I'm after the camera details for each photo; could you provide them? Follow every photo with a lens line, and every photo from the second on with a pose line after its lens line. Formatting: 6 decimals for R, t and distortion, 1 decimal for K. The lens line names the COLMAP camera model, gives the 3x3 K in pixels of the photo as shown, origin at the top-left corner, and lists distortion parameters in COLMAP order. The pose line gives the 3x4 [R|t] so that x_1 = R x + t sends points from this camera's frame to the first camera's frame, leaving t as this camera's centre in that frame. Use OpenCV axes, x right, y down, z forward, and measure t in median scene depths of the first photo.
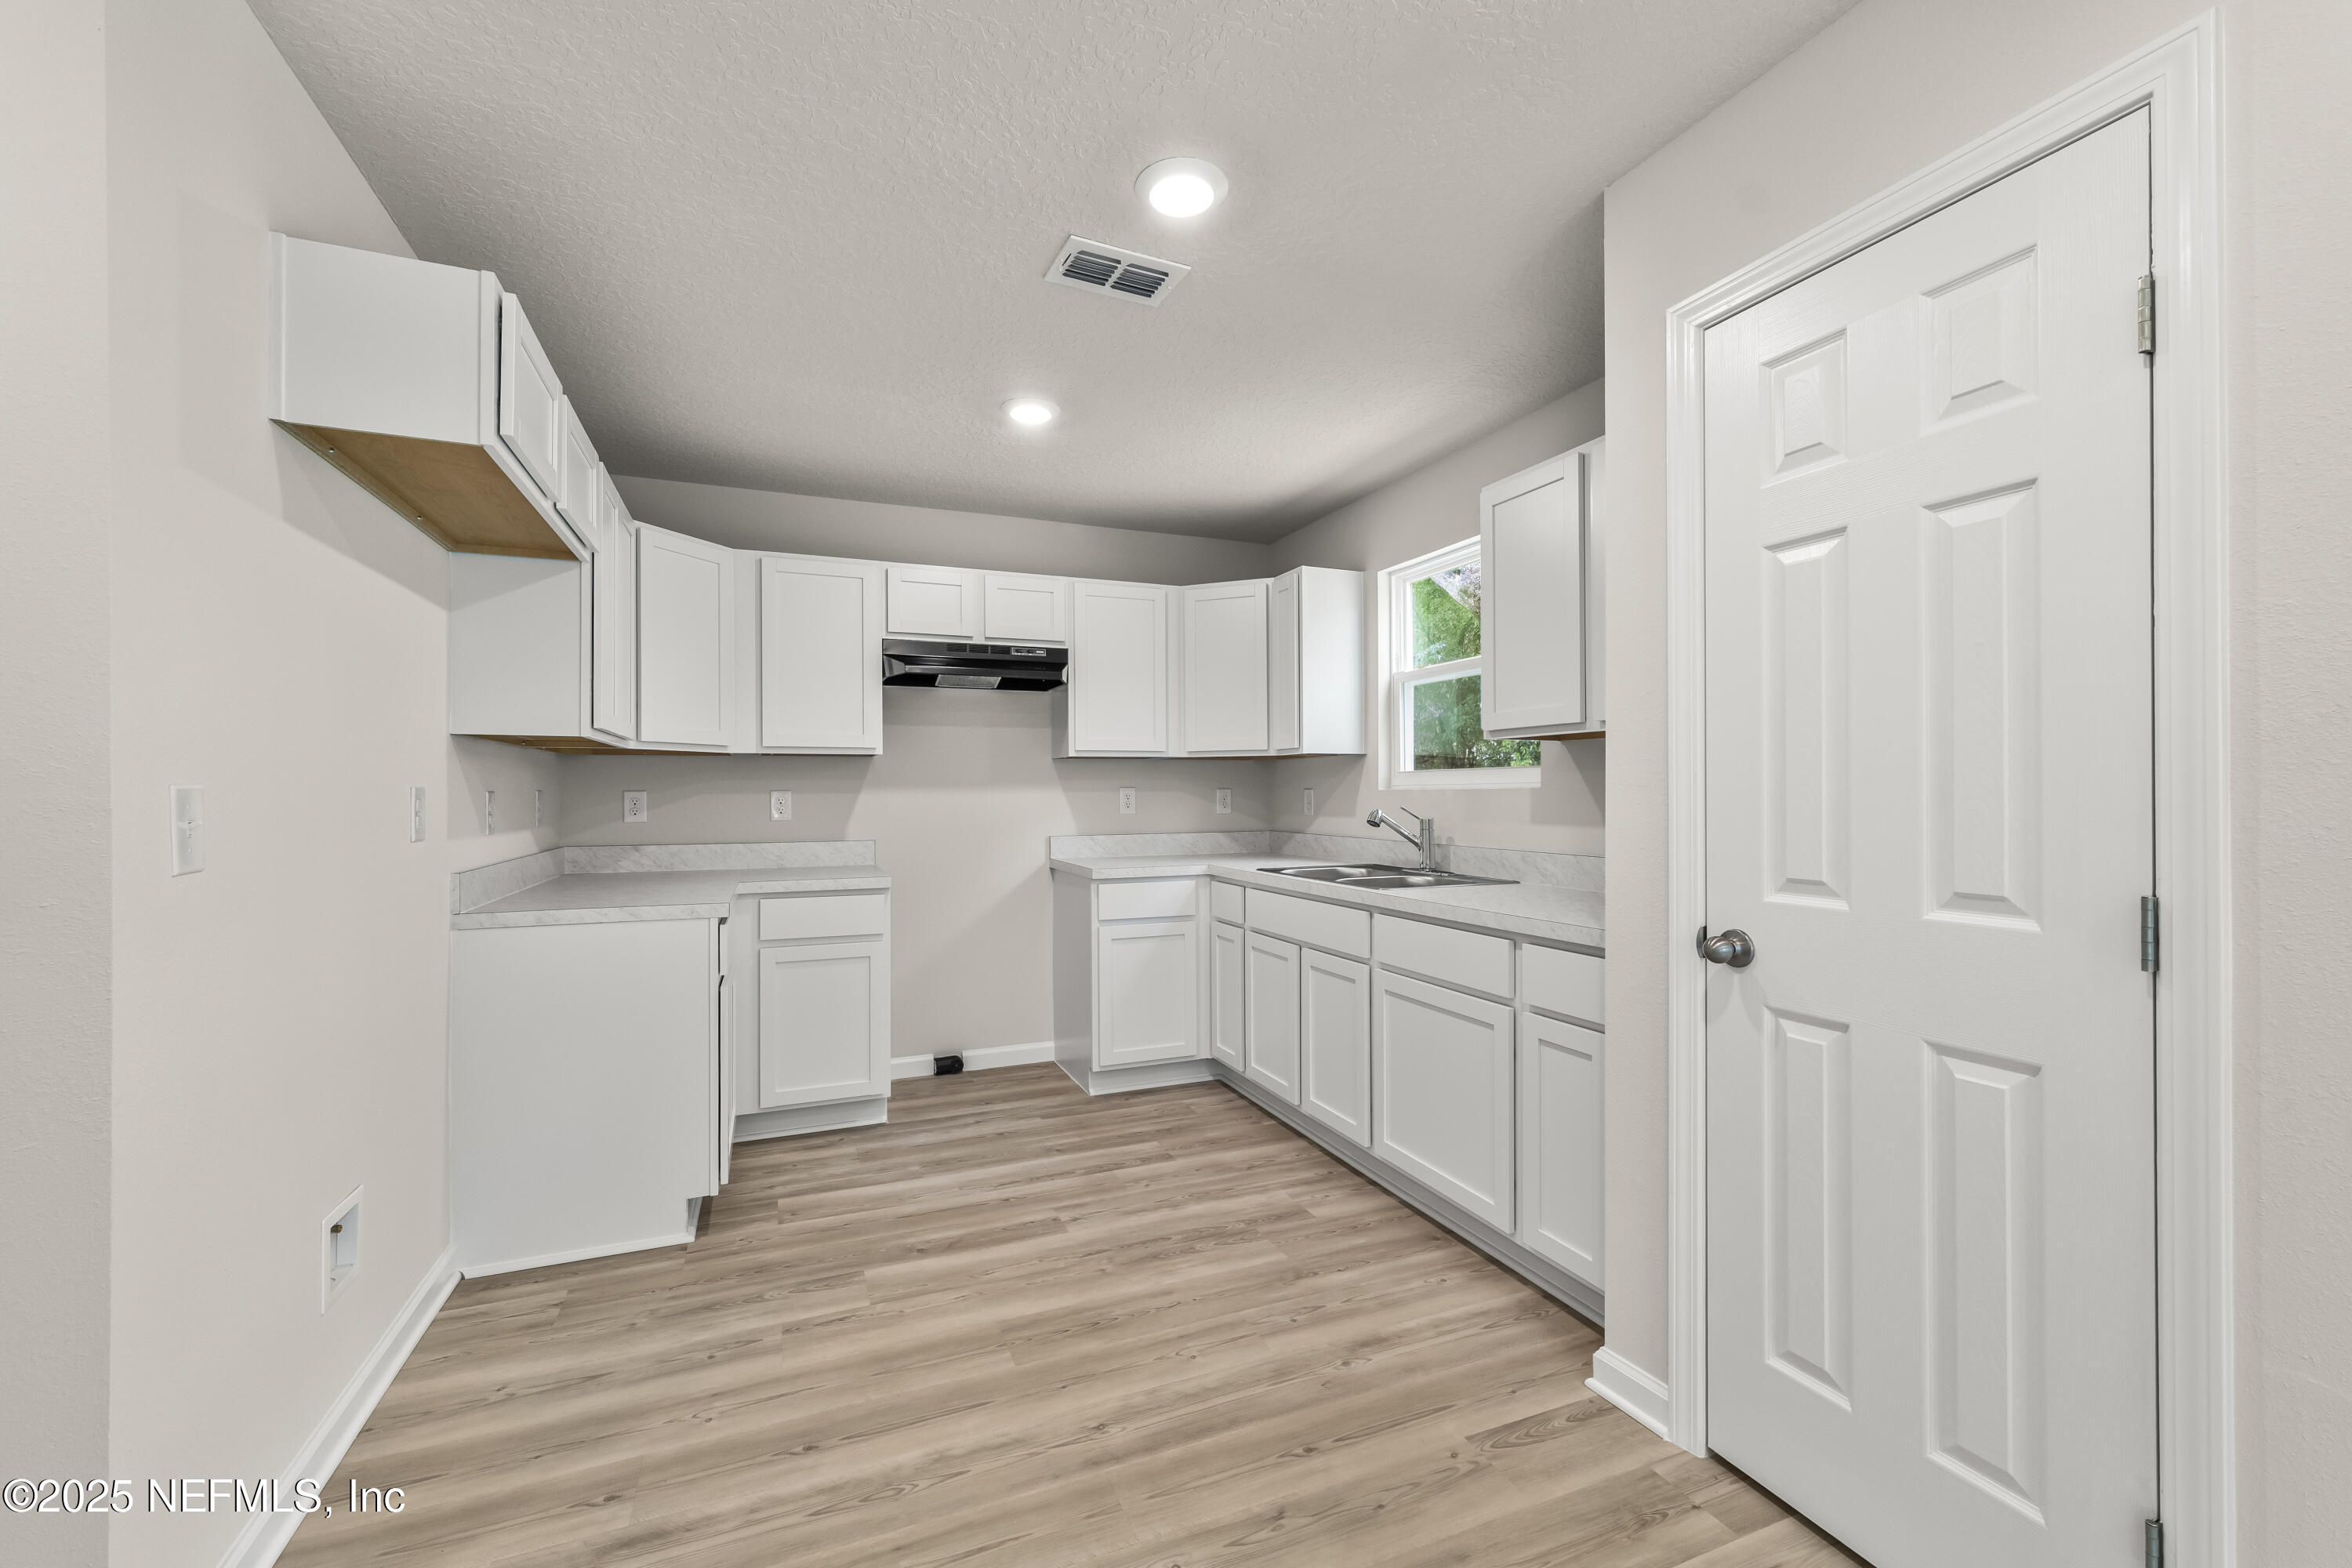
lens RADIAL K [[959.7, 0, 1177.0], [0, 959.7, 785.6], [0, 0, 1]] dist [-0.001627, 0.000491]
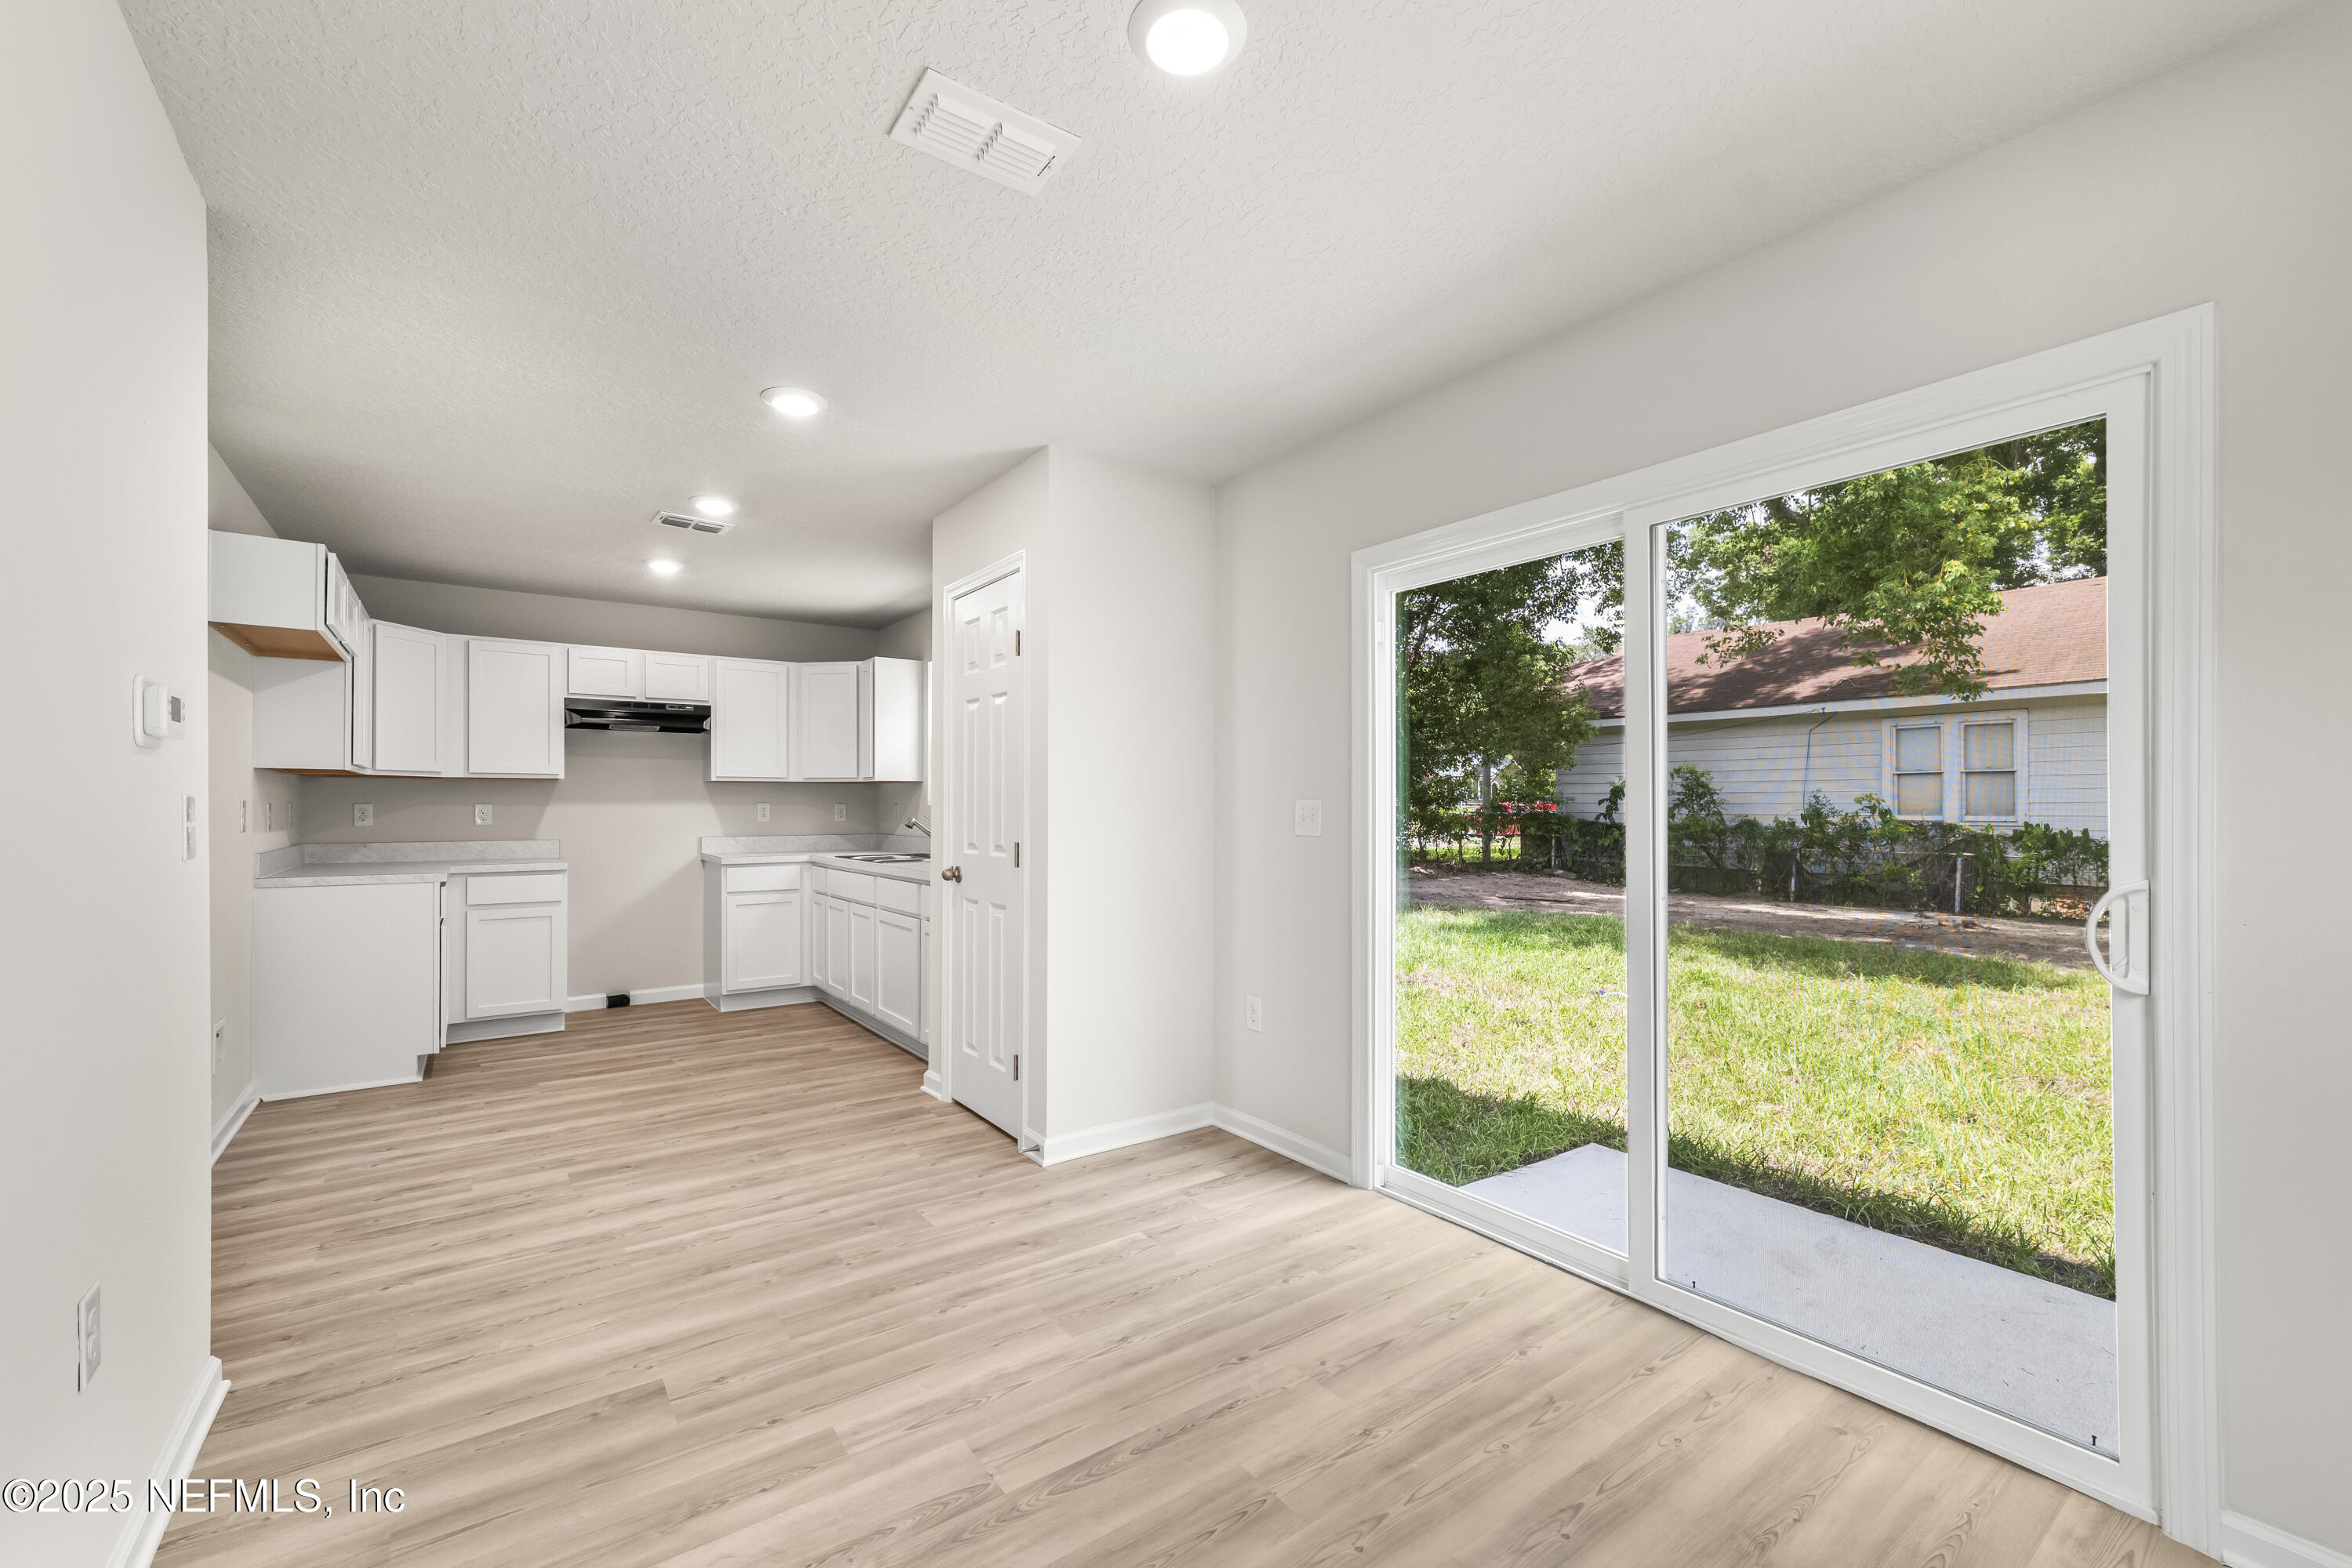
lens RADIAL K [[959.7, 0, 1168.0], [0, 959.7, 801.0], [0, 0, 1]] dist [-0.001627, 0.000491]
pose [[0.973297, 0.004992, 0.229495, 0.255787], [-0.005032, 0.999987, -0.000412, -0.003406], [-0.229494, -0.000754, 0.973310, -0.634403]]
